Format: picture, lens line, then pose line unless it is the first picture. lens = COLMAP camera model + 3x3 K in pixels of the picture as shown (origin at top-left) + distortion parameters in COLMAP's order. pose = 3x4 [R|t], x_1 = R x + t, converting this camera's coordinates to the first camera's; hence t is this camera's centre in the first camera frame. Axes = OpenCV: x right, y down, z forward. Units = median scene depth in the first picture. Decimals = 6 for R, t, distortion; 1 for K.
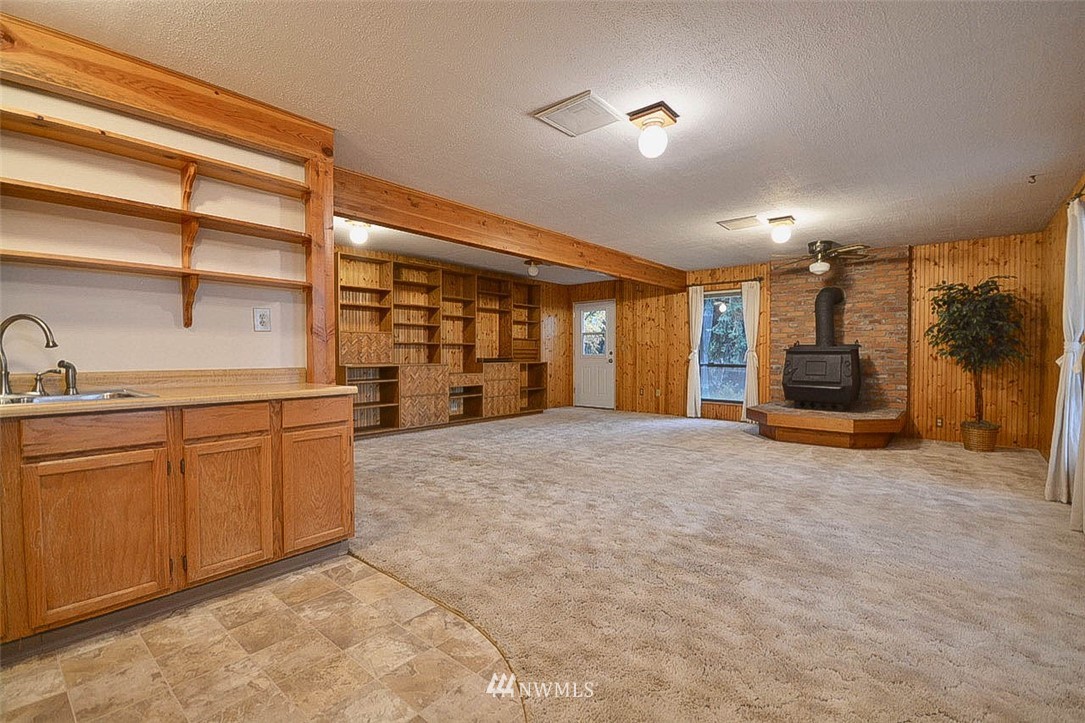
lens RADIAL K [[478.3, 0, 543.0], [0, 478.3, 364.4], [0, 0, 1]] dist [-0.013589, -0.002871]
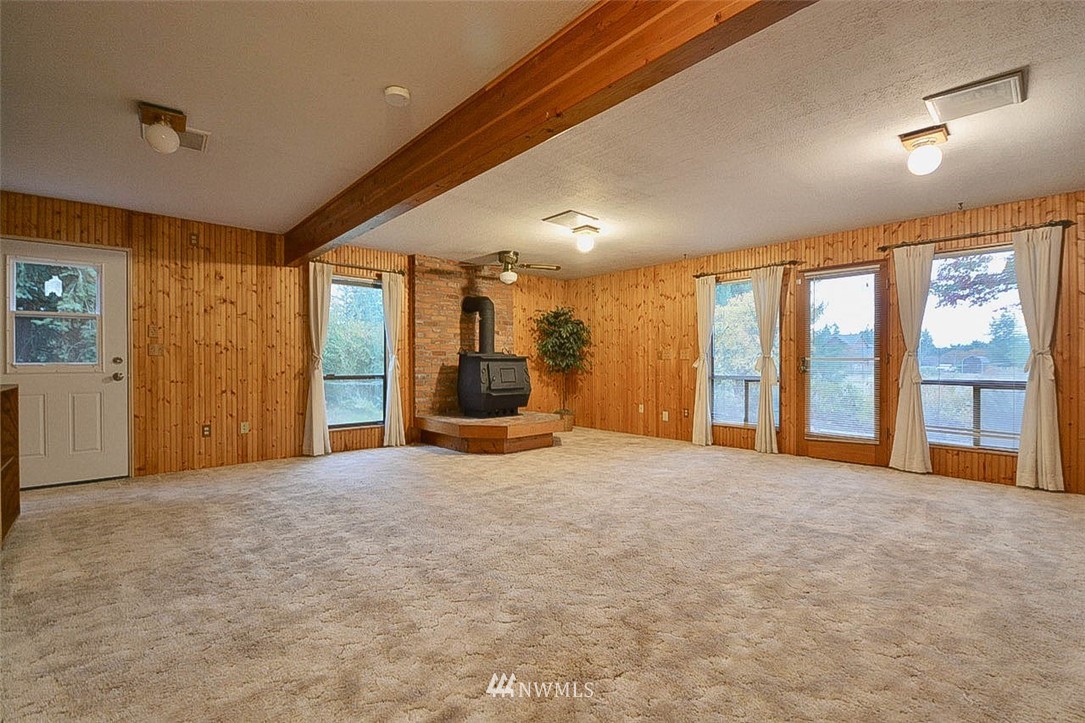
lens RADIAL K [[478.3, 0, 541.0], [0, 478.3, 360.3], [0, 0, 1]] dist [-0.013589, -0.002871]
pose [[0.116181, 0.004485, 0.993218, -0.337989], [0.025169, 0.999655, -0.007459, -0.011702], [-0.992909, 0.025865, 0.116028, 0.641359]]
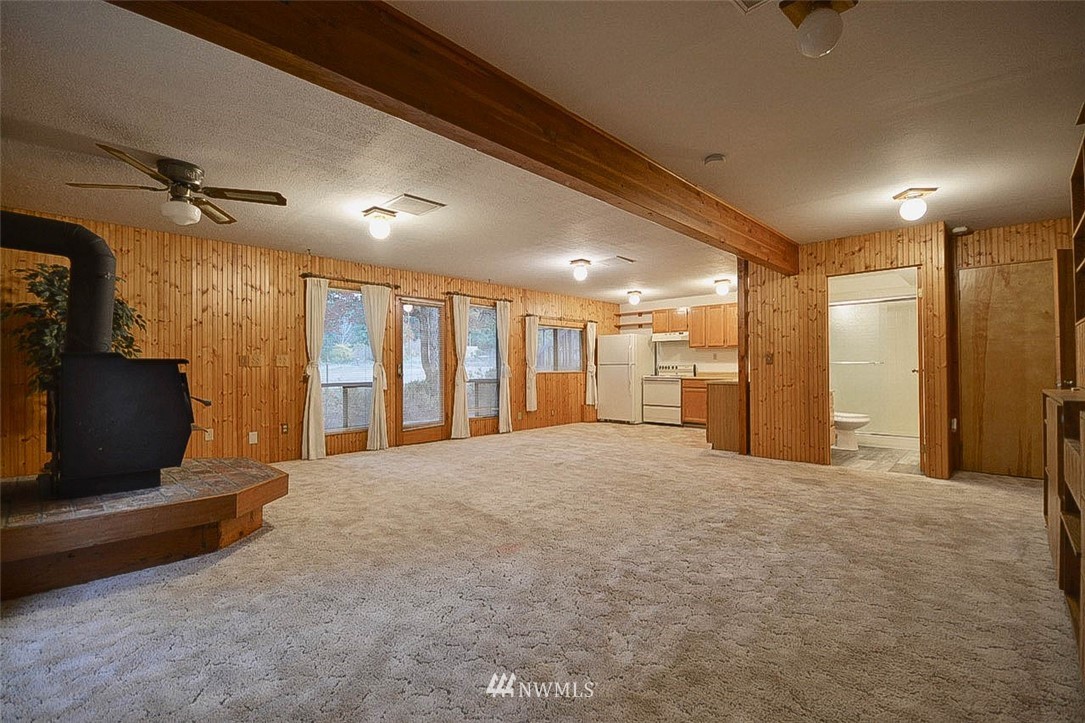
lens RADIAL K [[478.3, 0, 541.2], [0, 478.3, 362.9], [0, 0, 1]] dist [-0.013589, -0.002871]
pose [[-0.999219, 0.002848, 0.039415, 0.121879], [0.003494, 0.999860, 0.016341, -0.029885], [-0.039363, 0.016466, -0.999089, 1.209254]]
